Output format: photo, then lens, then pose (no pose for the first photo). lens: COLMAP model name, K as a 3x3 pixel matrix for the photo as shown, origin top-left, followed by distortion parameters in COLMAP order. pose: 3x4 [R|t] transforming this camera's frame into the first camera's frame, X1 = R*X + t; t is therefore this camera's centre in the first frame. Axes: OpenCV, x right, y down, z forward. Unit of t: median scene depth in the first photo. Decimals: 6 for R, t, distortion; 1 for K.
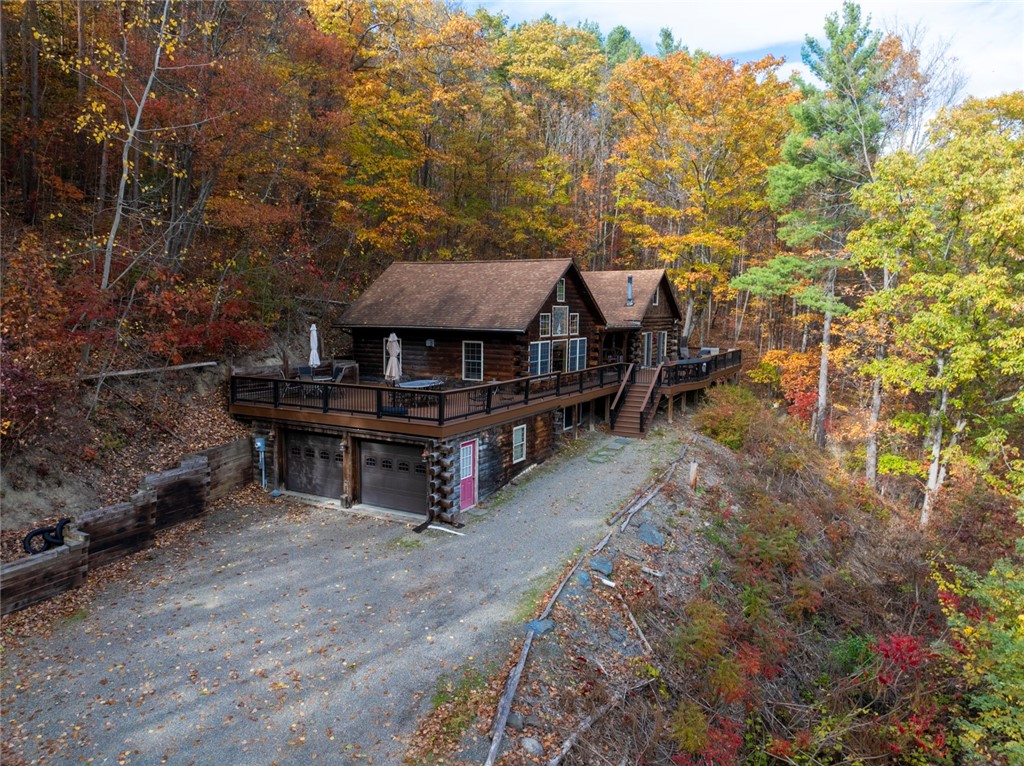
lens RADIAL K [[719.1, 0, 518.2], [0, 719.1, 379.5], [0, 0, 1]] dist [-0.028465, -0.015390]
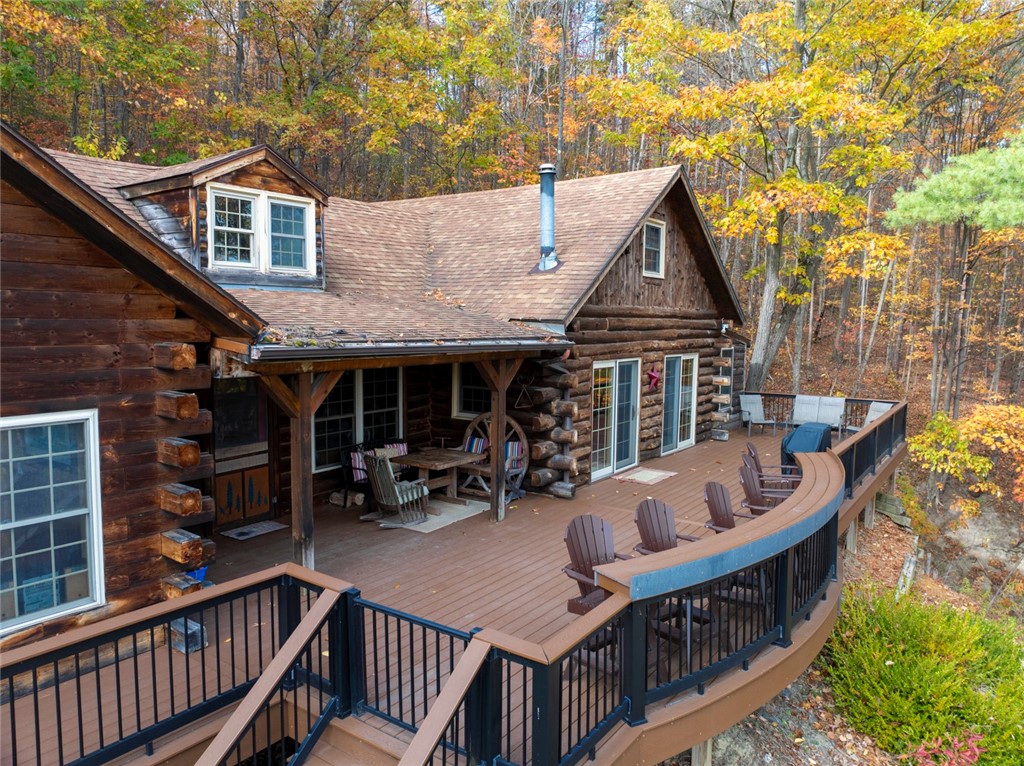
lens RADIAL K [[719.1, 0, 518.2], [0, 719.1, 379.5], [0, 0, 1]] dist [-0.028465, -0.015390]
pose [[0.993136, 0.010817, -0.116462, 0.275227], [-0.012660, 0.999806, -0.015094, -0.082914], [0.116277, 0.016465, 0.993080, 1.089121]]
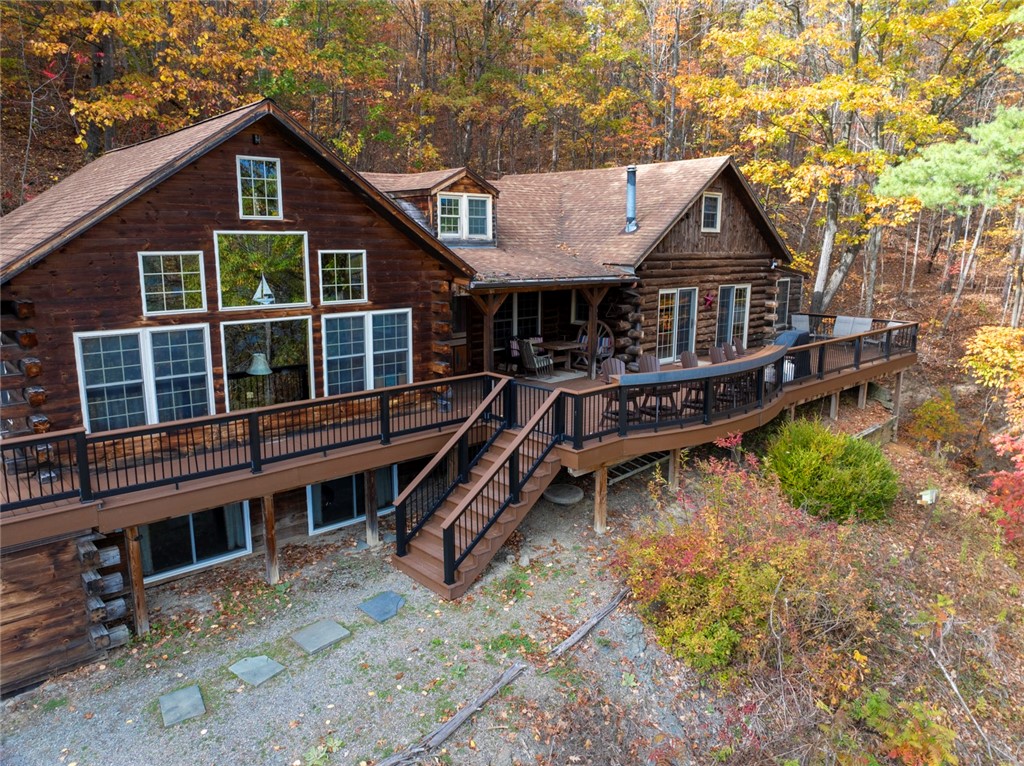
lens RADIAL K [[719.1, 0, 518.2], [0, 719.1, 379.5], [0, 0, 1]] dist [-0.028465, -0.015390]
pose [[0.946720, 0.057238, -0.316931, 0.372046], [-0.028646, 0.995145, 0.094155, -0.075134], [0.320782, -0.080060, 0.943763, 0.802504]]
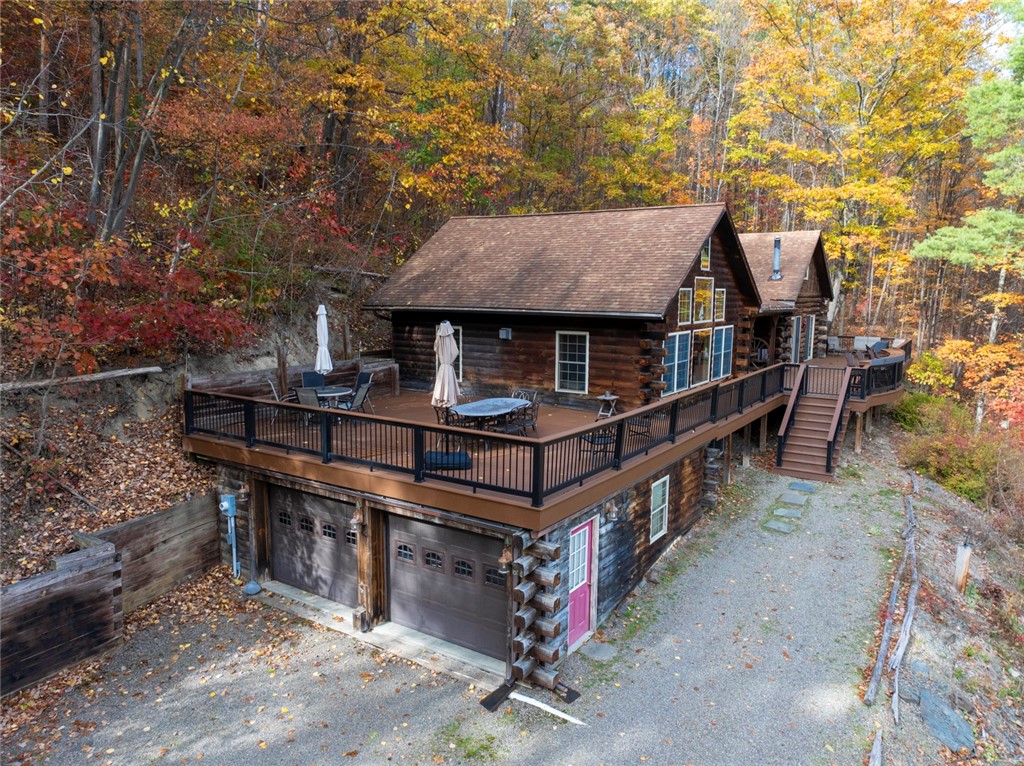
lens RADIAL K [[719.1, 0, 518.2], [0, 719.1, 379.5], [0, 0, 1]] dist [-0.028465, -0.015390]
pose [[0.996291, 0.008604, -0.085618, -0.062463], [-0.006399, 0.999642, 0.025986, -0.030107], [0.085811, -0.025341, 0.995989, 0.398365]]
